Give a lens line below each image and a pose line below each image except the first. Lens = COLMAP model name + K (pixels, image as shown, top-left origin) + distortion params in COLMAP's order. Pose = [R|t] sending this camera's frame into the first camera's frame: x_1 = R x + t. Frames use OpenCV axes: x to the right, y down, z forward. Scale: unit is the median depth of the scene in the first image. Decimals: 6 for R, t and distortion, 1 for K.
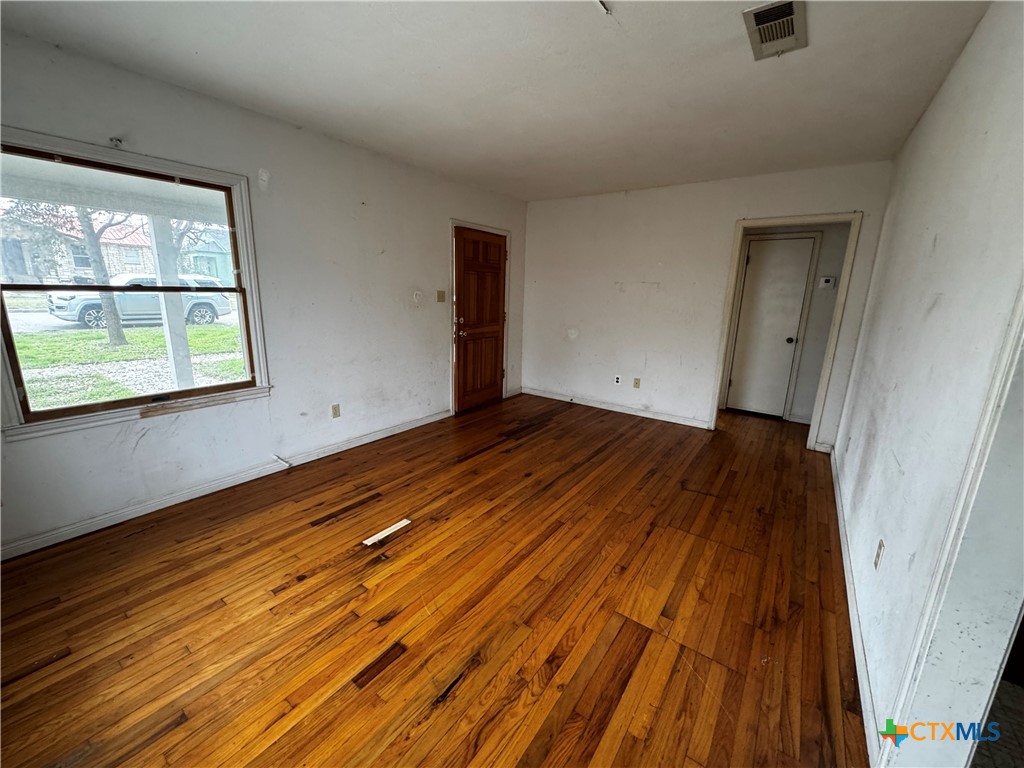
lens RADIAL K [[407.8, 0, 512.0], [0, 407.8, 383.3], [0, 0, 1]] dist [-0.002397, -0.000753]
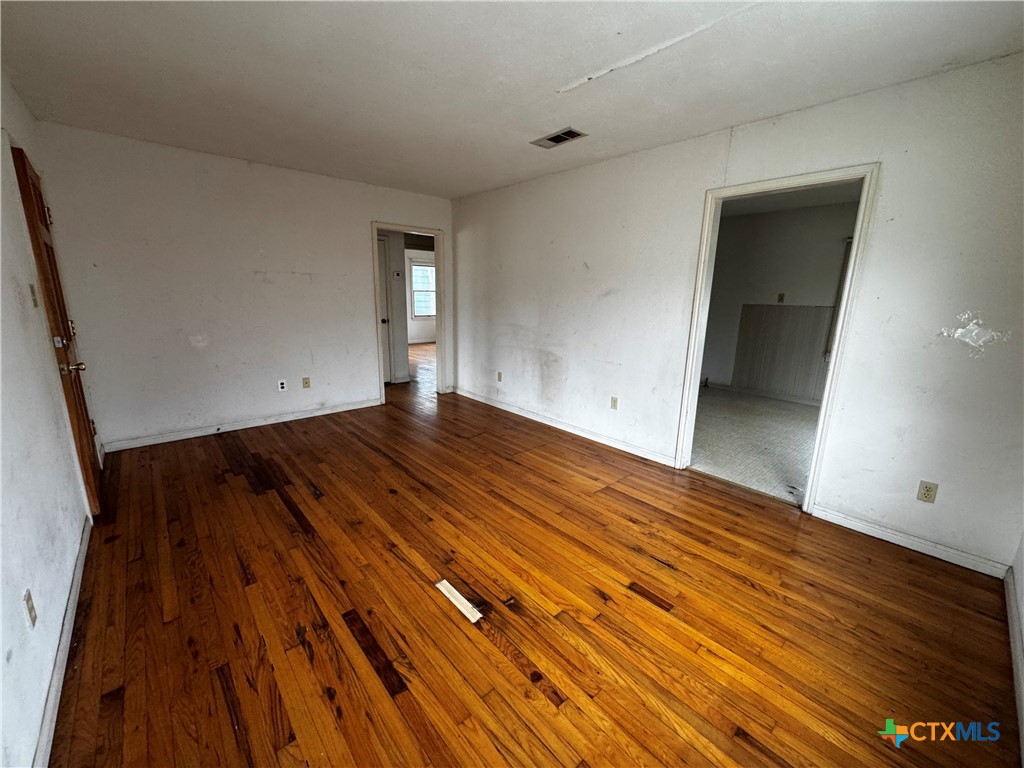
lens RADIAL K [[407.8, 0, 512.5], [0, 407.8, 383.2], [0, 0, 1]] dist [-0.002397, -0.000753]
pose [[0.212909, -0.237114, 0.947864, -0.902711], [0.201424, 0.959921, 0.194886, -0.164304], [-0.956085, 0.149430, 0.252137, 0.622575]]
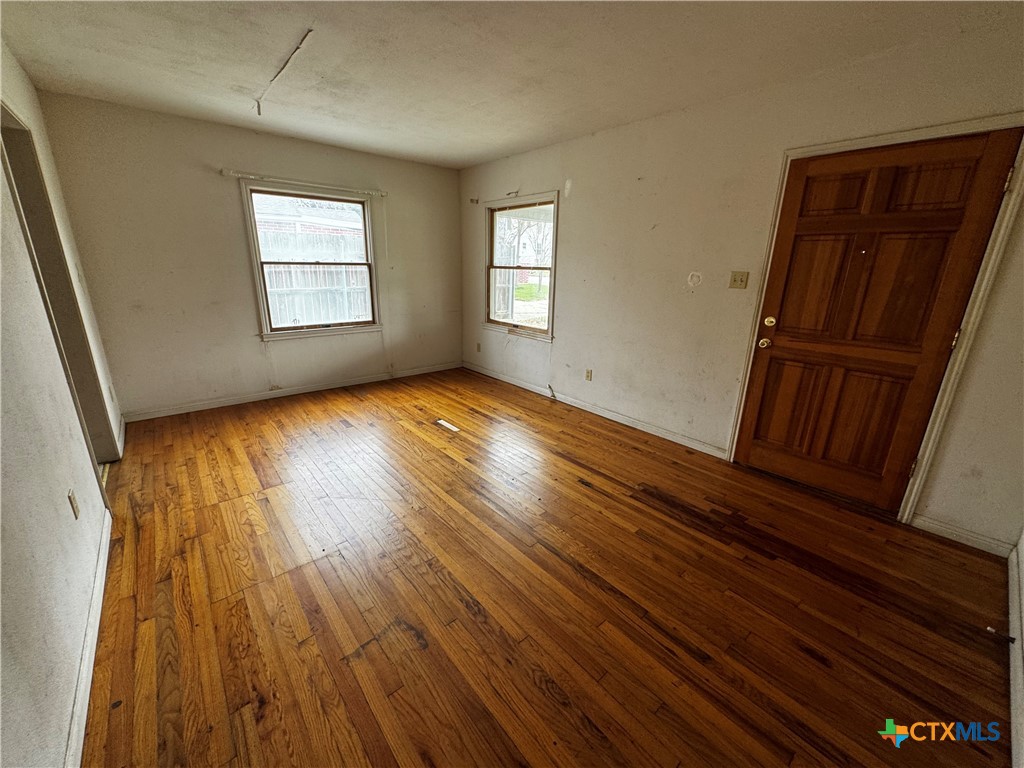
lens RADIAL K [[407.8, 0, 512.2], [0, 407.8, 382.8], [0, 0, 1]] dist [-0.002397, -0.000753]
pose [[-0.237849, 0.241832, -0.940715, 1.001694], [-0.242293, 0.923120, 0.298570, -0.285838], [0.940597, 0.298943, -0.160969, 1.384271]]
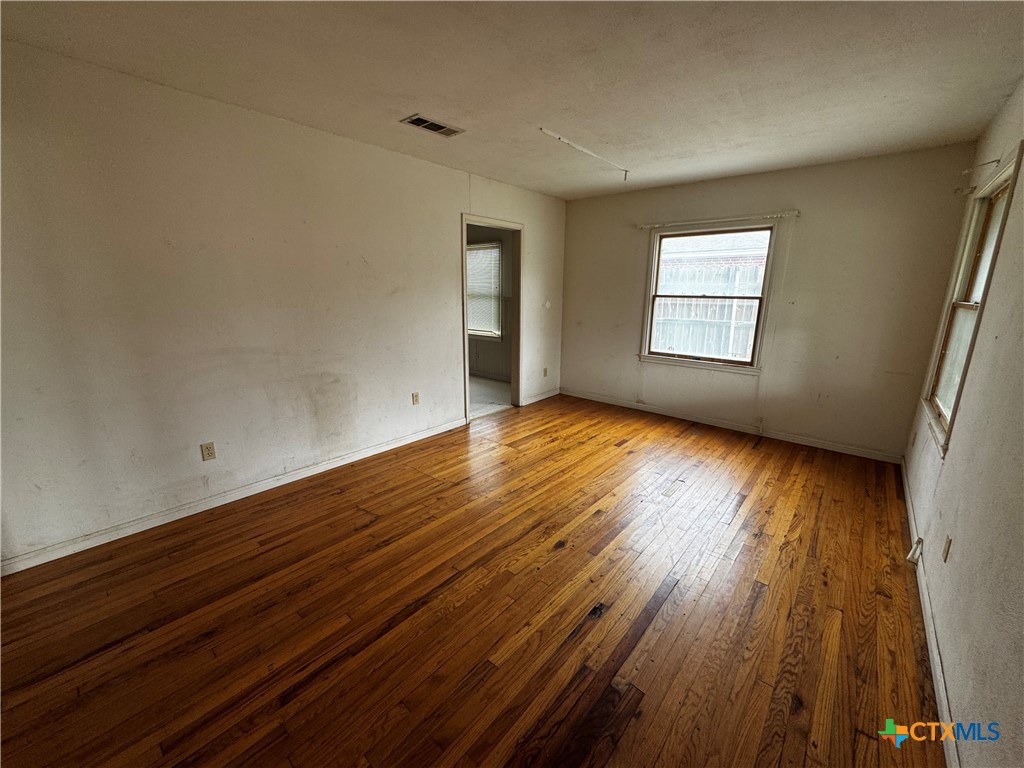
lens RADIAL K [[407.8, 0, 512.7], [0, 407.8, 382.8], [0, 0, 1]] dist [-0.002397, -0.000753]
pose [[-0.995460, -0.054484, 0.078051, 0.106524], [-0.014716, 0.898211, 0.439318, -0.461490], [-0.094042, 0.436174, -0.894935, 1.977450]]
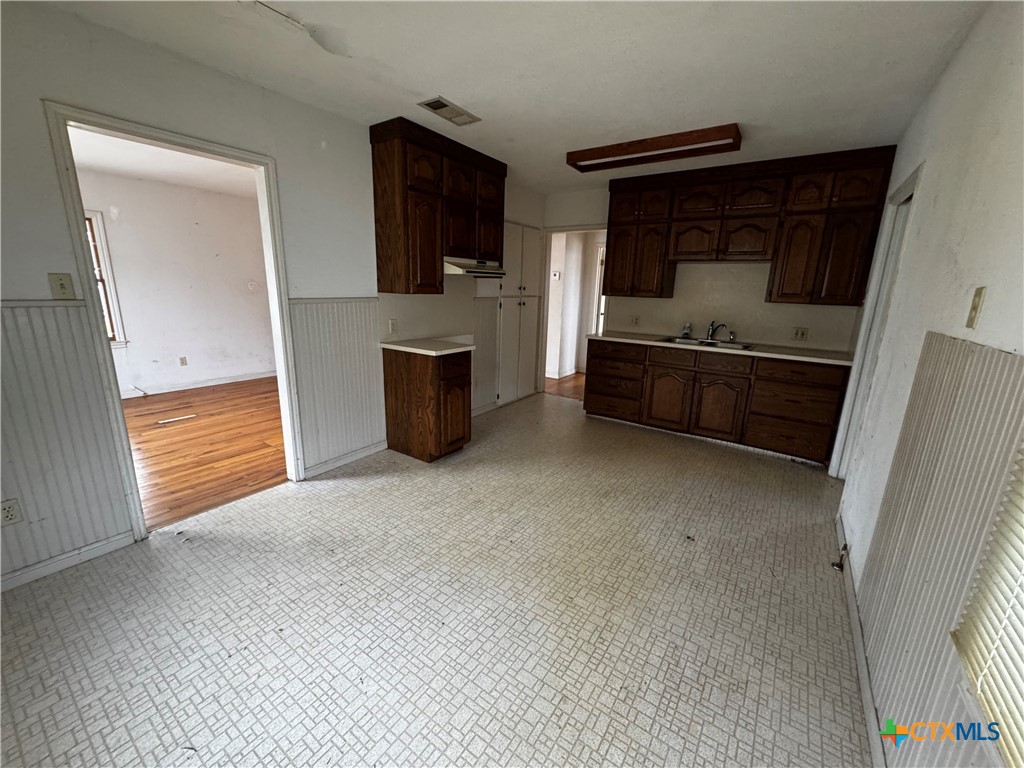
lens RADIAL K [[407.8, 0, 508.6], [0, 407.8, 383.8], [0, 0, 1]] dist [-0.002397, -0.000753]
pose [[0.999920, -0.006845, 0.010670, 1.061301], [0.006728, 0.999918, 0.010930, 0.199603], [-0.010744, -0.010858, 0.999883, -0.731745]]
